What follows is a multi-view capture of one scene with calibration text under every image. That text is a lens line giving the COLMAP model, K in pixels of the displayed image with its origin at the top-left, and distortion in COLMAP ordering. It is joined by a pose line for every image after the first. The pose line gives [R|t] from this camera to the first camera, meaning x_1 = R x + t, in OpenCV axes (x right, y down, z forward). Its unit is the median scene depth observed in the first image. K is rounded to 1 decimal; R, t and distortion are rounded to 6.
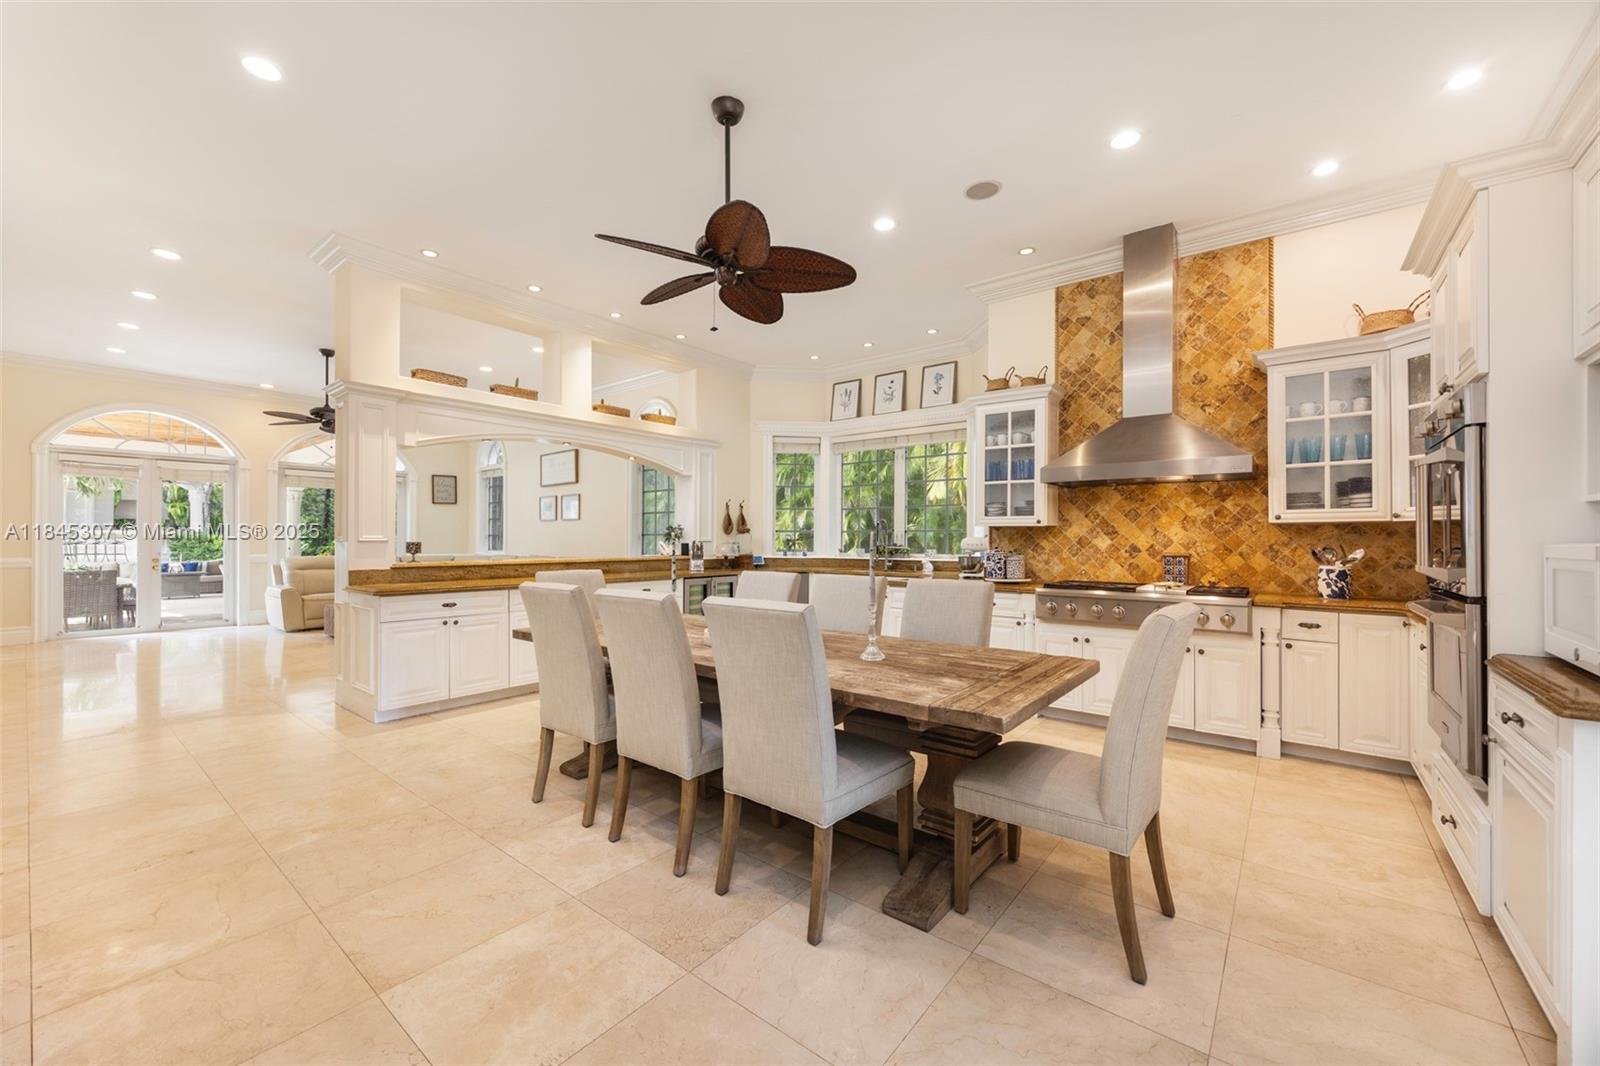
lens RADIAL K [[624.9, 0, 795.8], [0, 624.9, 535.2], [0, 0, 1]] dist [-0.003046, -0.000287]
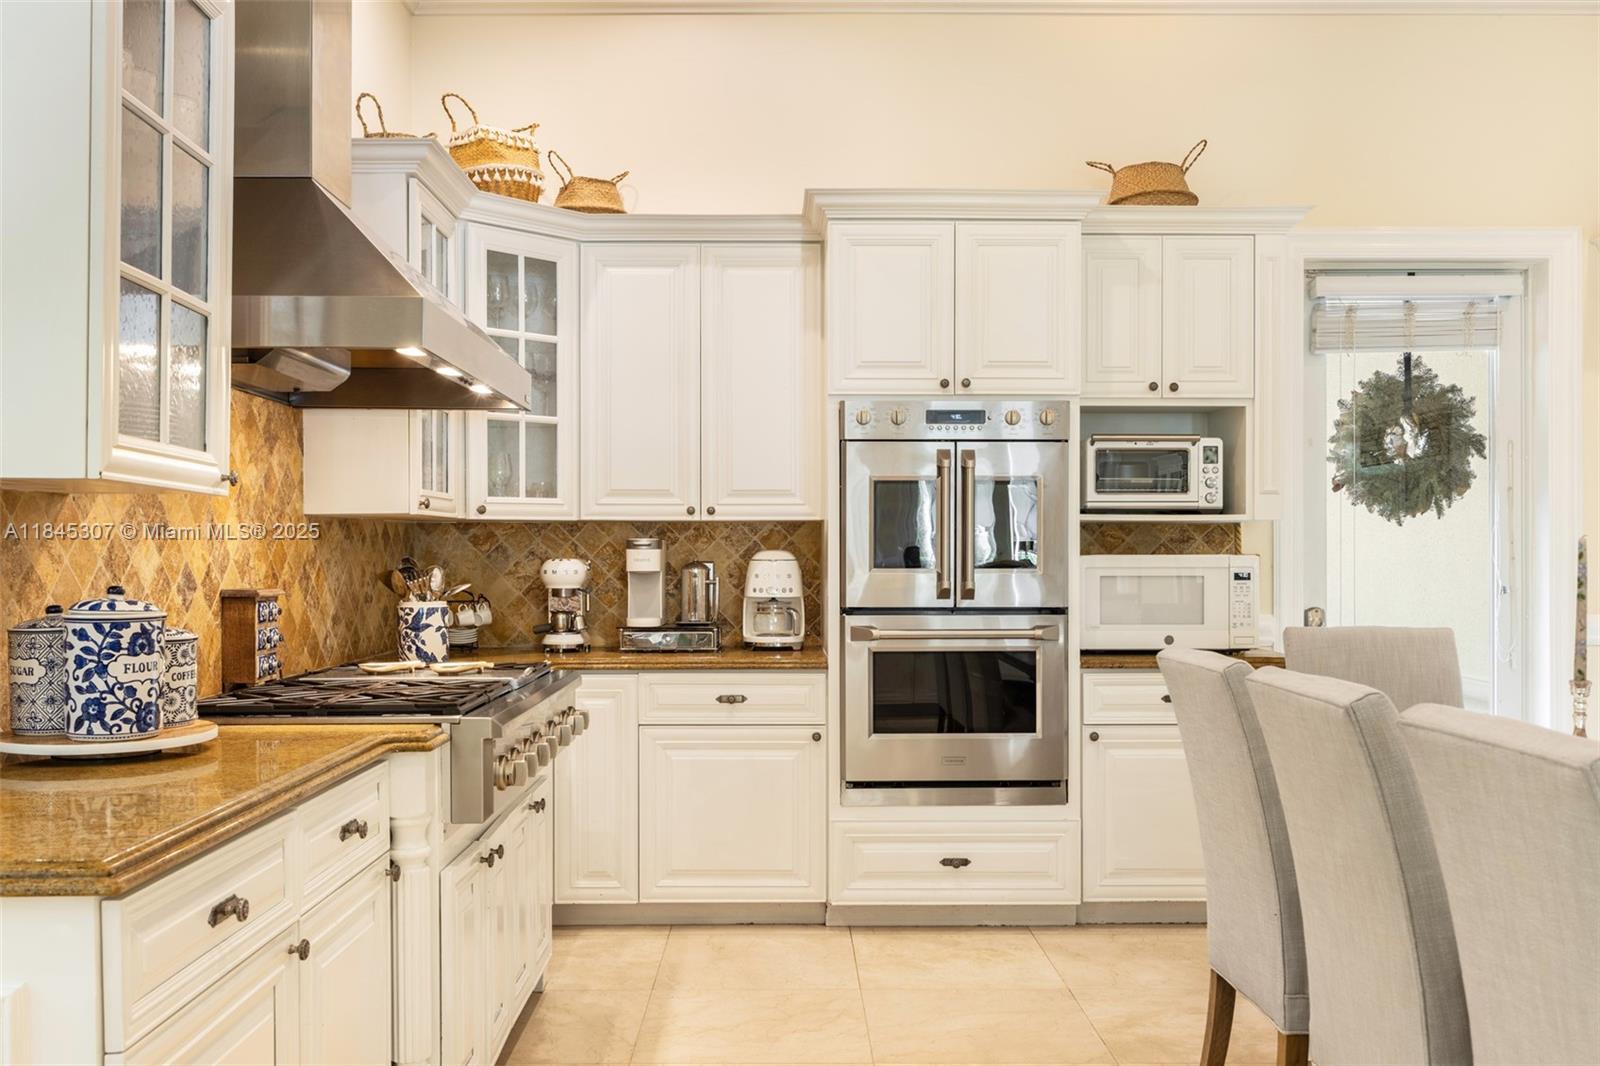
lens RADIAL K [[1418.0, 0, 777.3], [0, 1418.0, 561.4], [0, 0, 1]] dist [-0.005526, -0.005845]
pose [[-0.622971, -0.006935, 0.782214, -0.255264], [-0.005219, 0.999975, 0.004710, 0.009351], [-0.782228, -0.001149, -0.622991, 1.602082]]
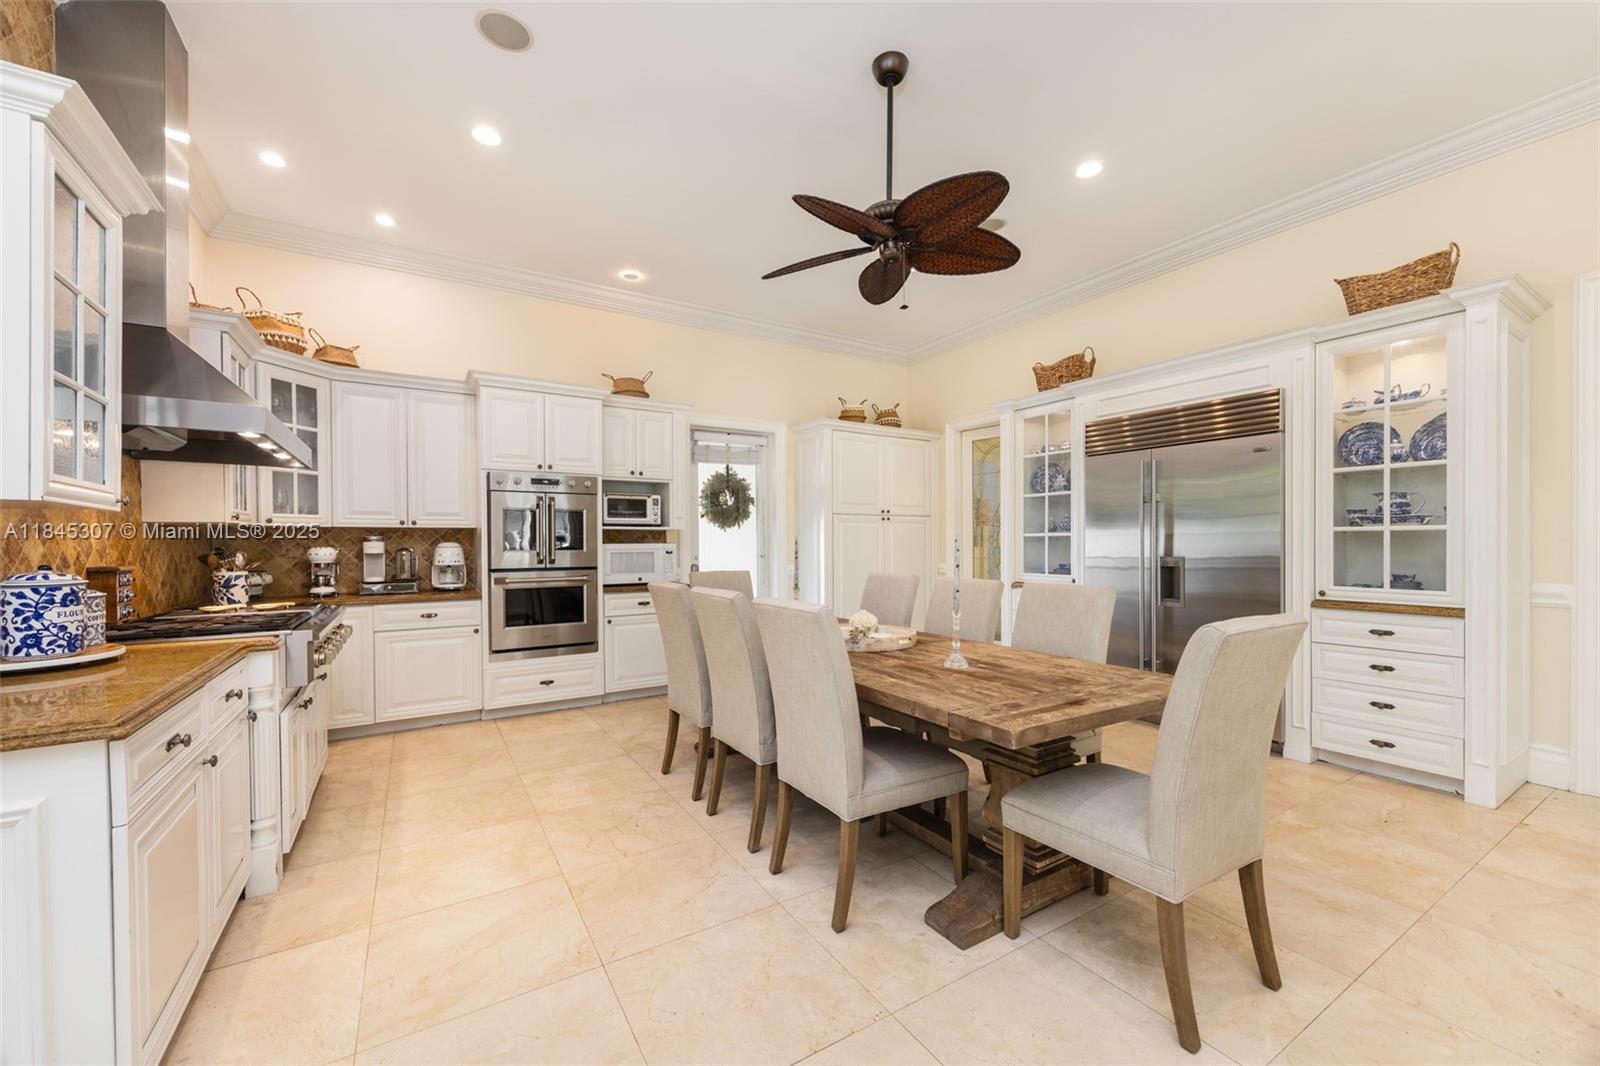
lens RADIAL K [[624.9, 0, 797.9], [0, 624.9, 549.4], [0, 0, 1]] dist [-0.003046, -0.000287]
pose [[-0.941094, -0.002643, 0.338135, -0.252231], [-0.000010, 0.999970, 0.007791, 0.009629], [-0.338146, 0.007329, -0.941065, 1.687529]]
